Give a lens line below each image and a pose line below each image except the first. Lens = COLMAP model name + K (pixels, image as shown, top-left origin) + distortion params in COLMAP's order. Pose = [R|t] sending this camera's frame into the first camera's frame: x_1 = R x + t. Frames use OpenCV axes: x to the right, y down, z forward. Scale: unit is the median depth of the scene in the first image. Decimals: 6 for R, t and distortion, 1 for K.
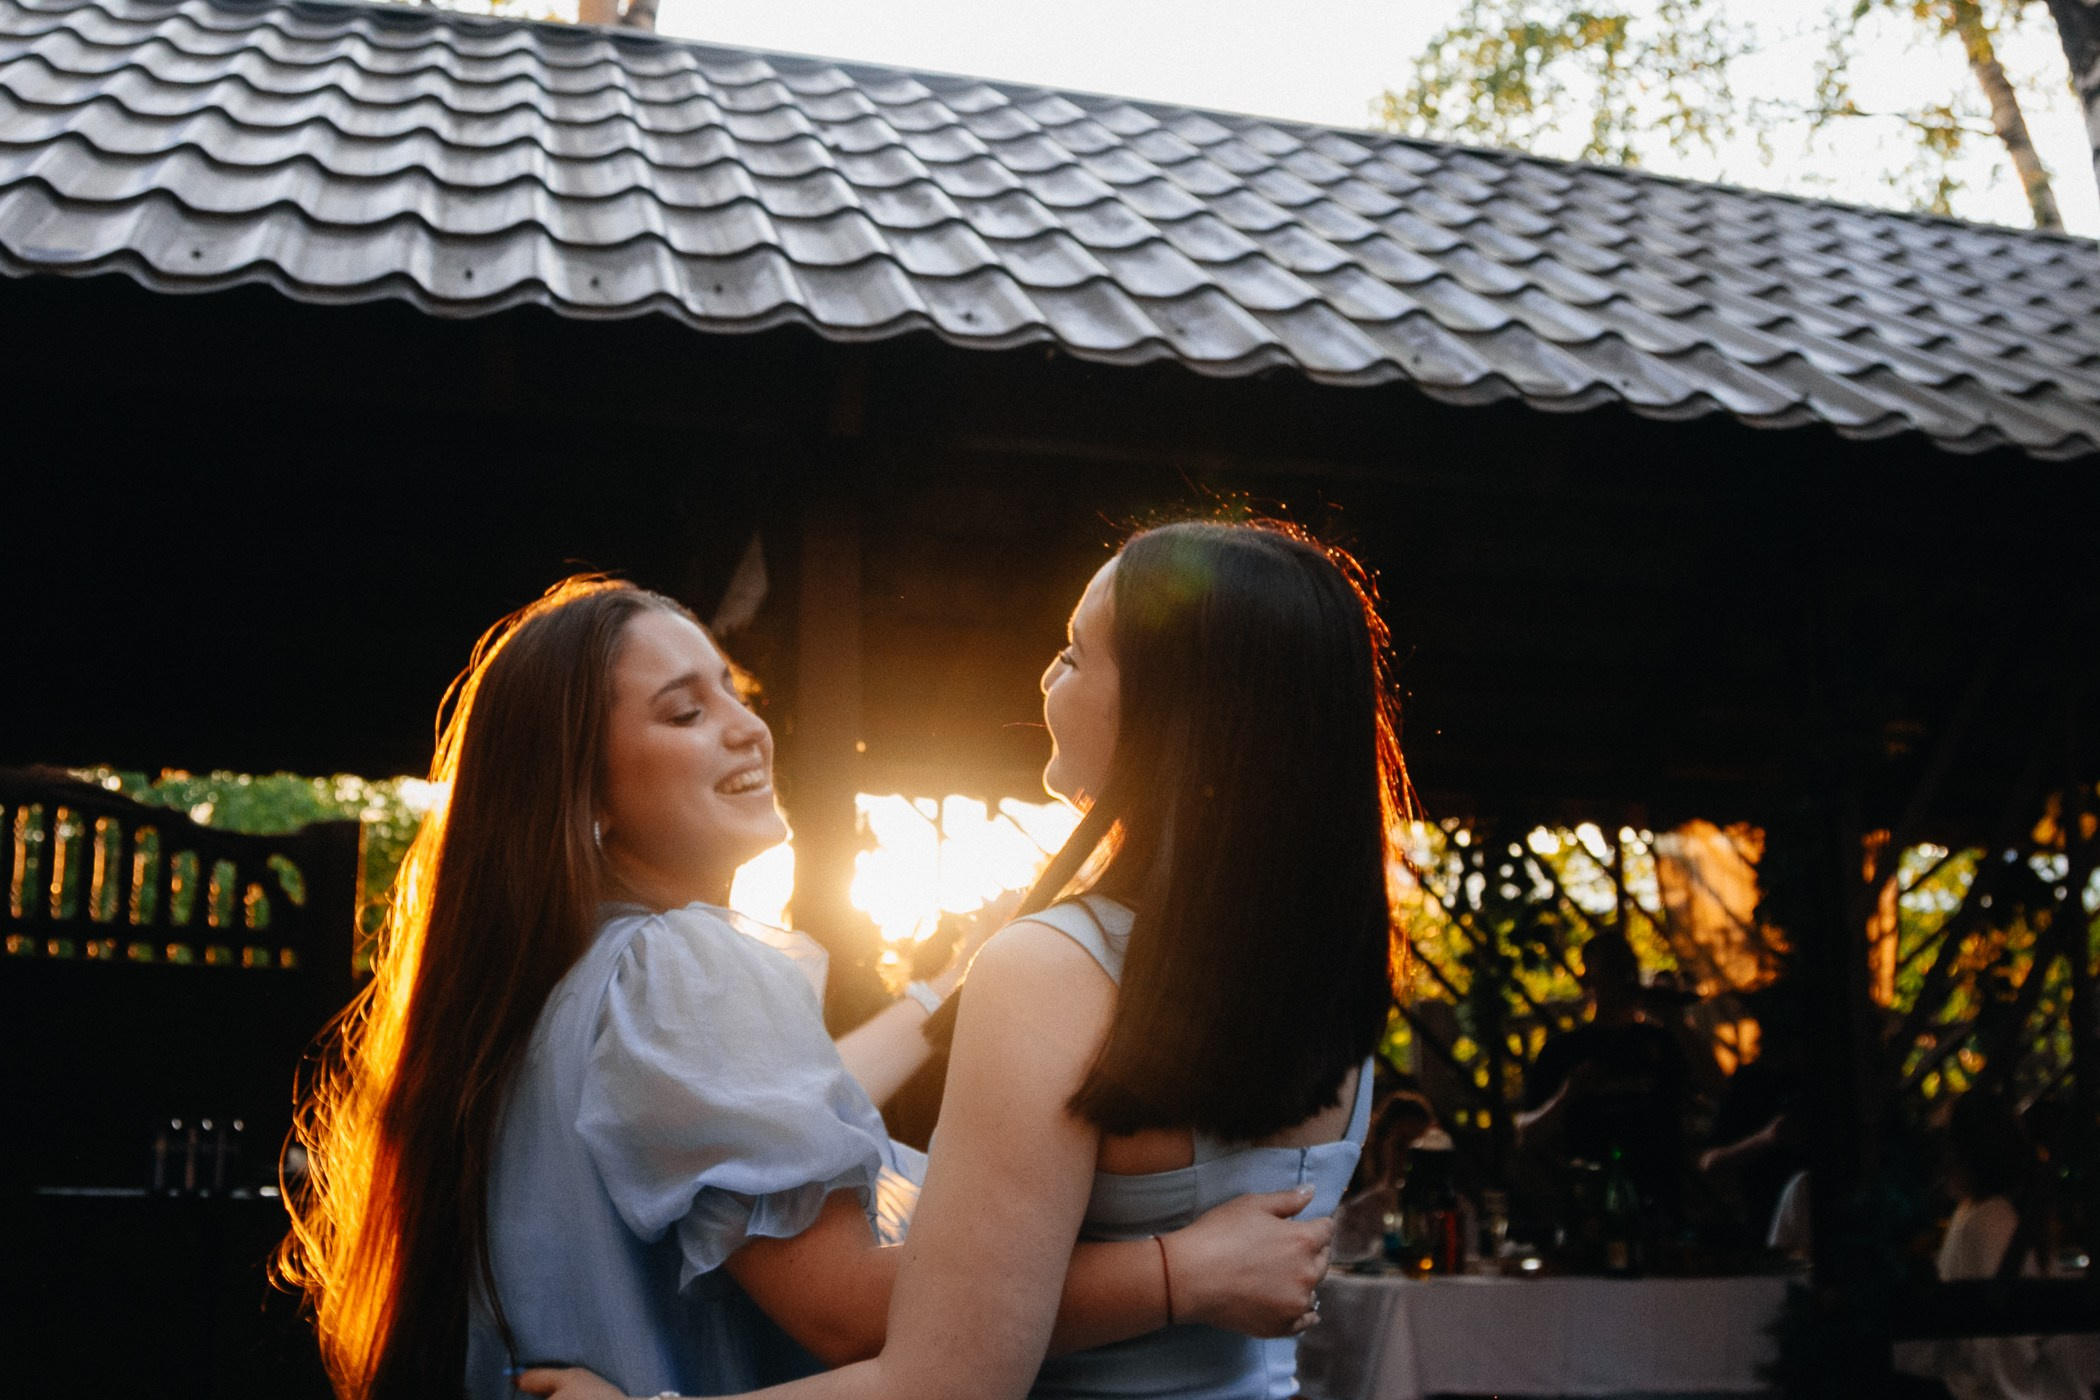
lens RADIAL K [[2332.5, 0, 1044.6], [0, 2332.5, 722.1], [0, 0, 1]] dist [-0.111514, 0.014941]
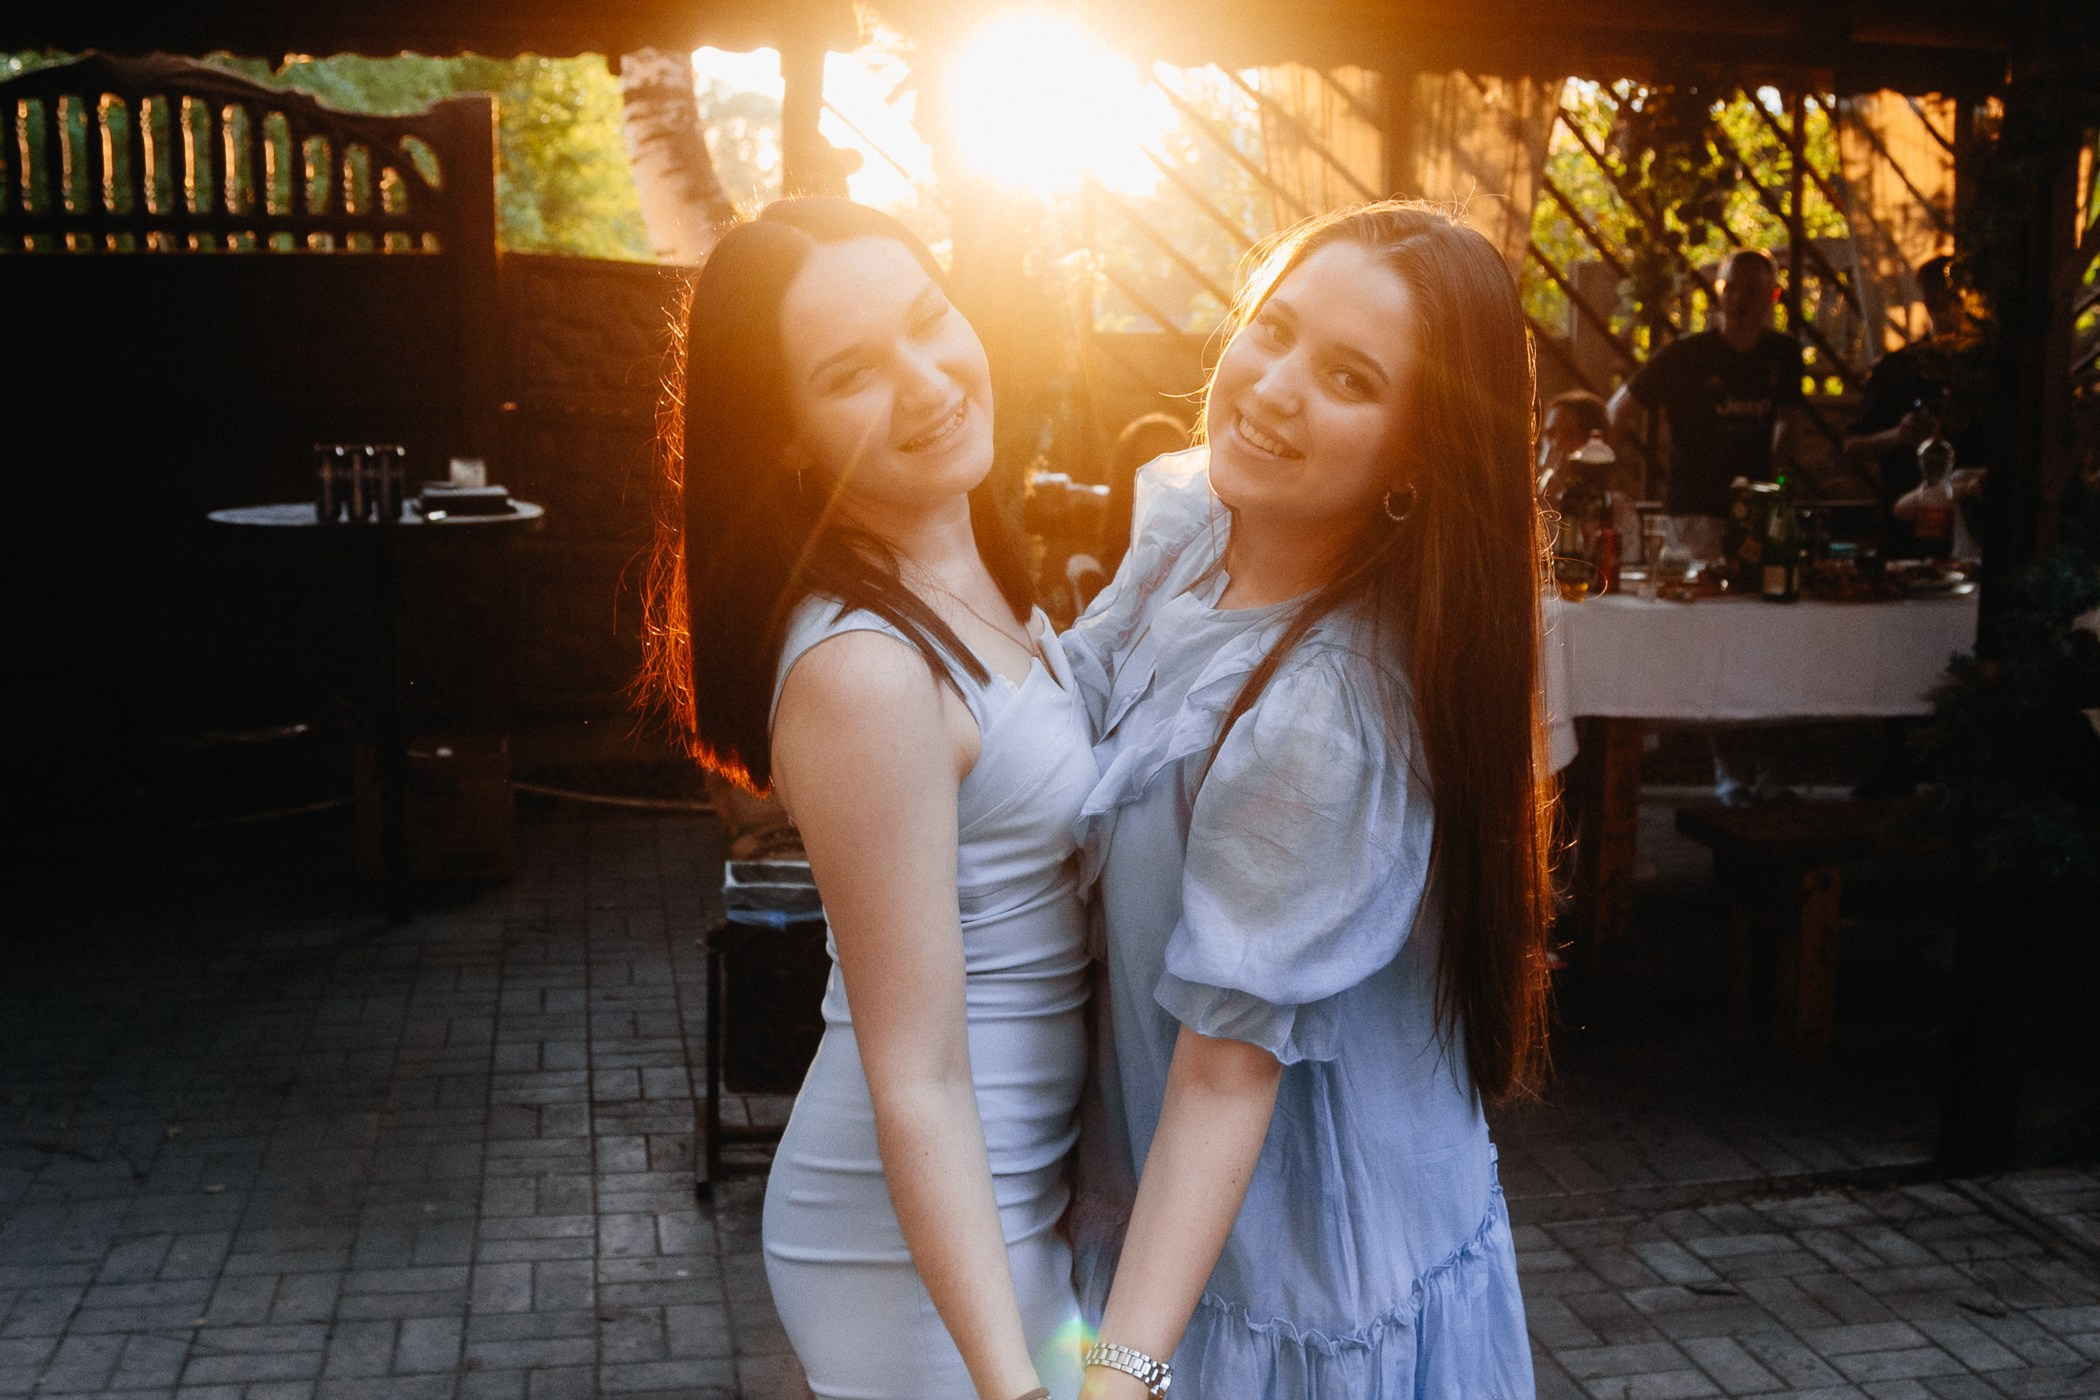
lens RADIAL K [[2335.0, 0, 1054.8], [0, 2335.0, 730.5], [0, 0, 1]] dist [-0.114696, 0.041633]
pose [[0.998641, 0.008123, -0.051488, -0.013331], [0.010207, 0.938181, 0.345994, -0.067124], [0.051116, -0.346049, 0.936823, 0.025434]]
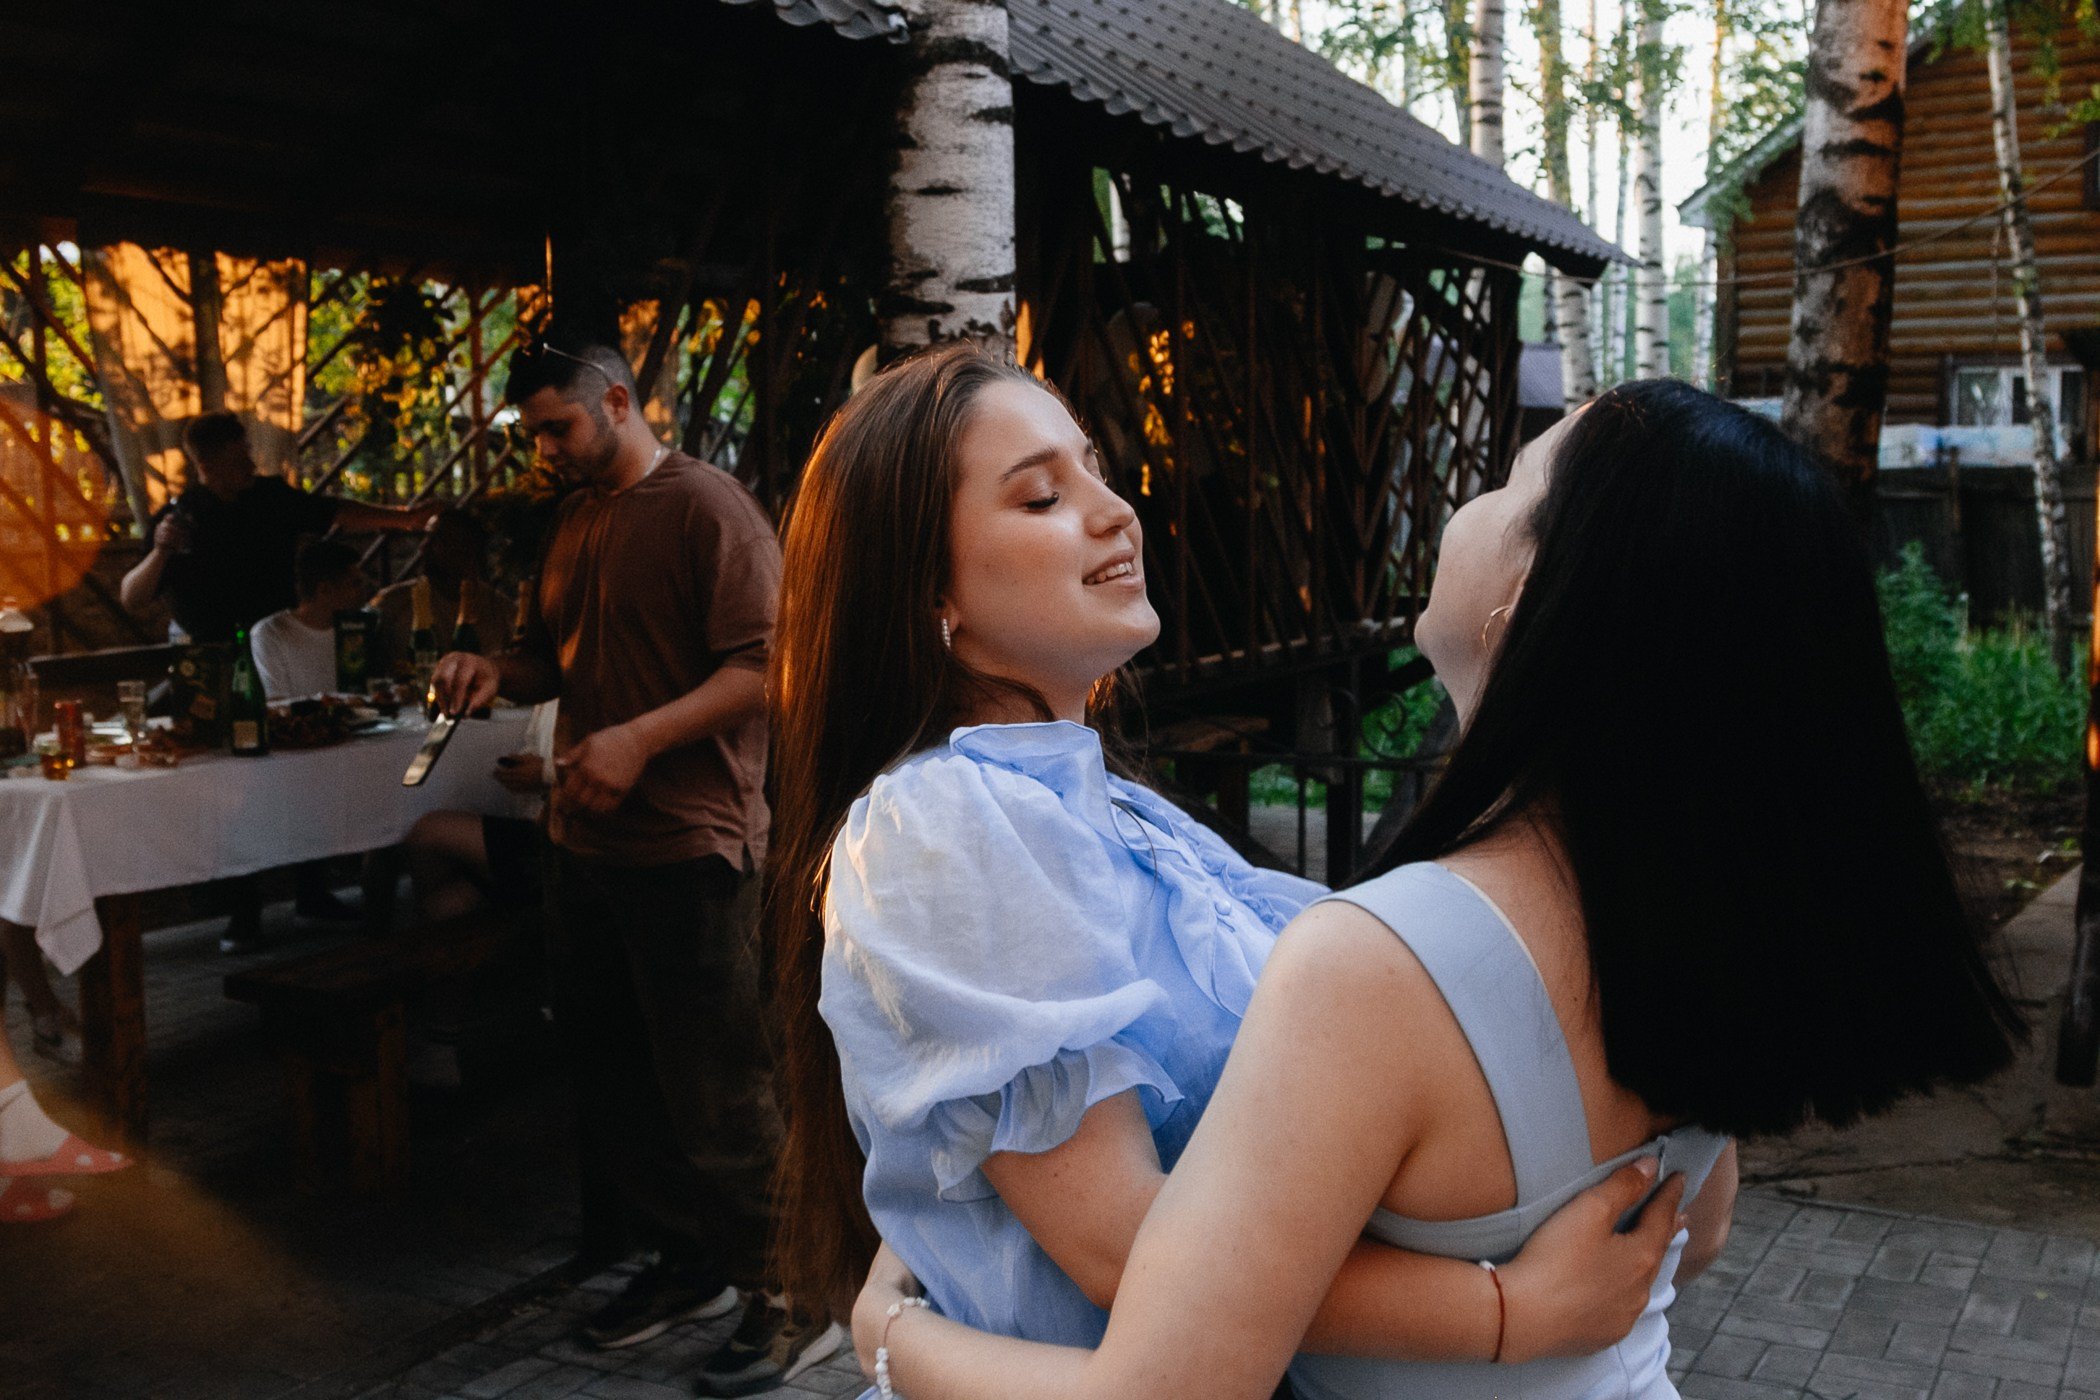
lens RADIAL K [[2276.6, 0, 1049.1], [0, 2276.6, 698.5], [0, 0, 1]] dist [-0.116985, 0.039483]
pose [[0.676808, -0.089063, 0.730752, -0.264016], [-0.122349, 0.965240, 0.230959, -0.060804], [-0.725921, -0.245722, 0.642386, 0.142899]]
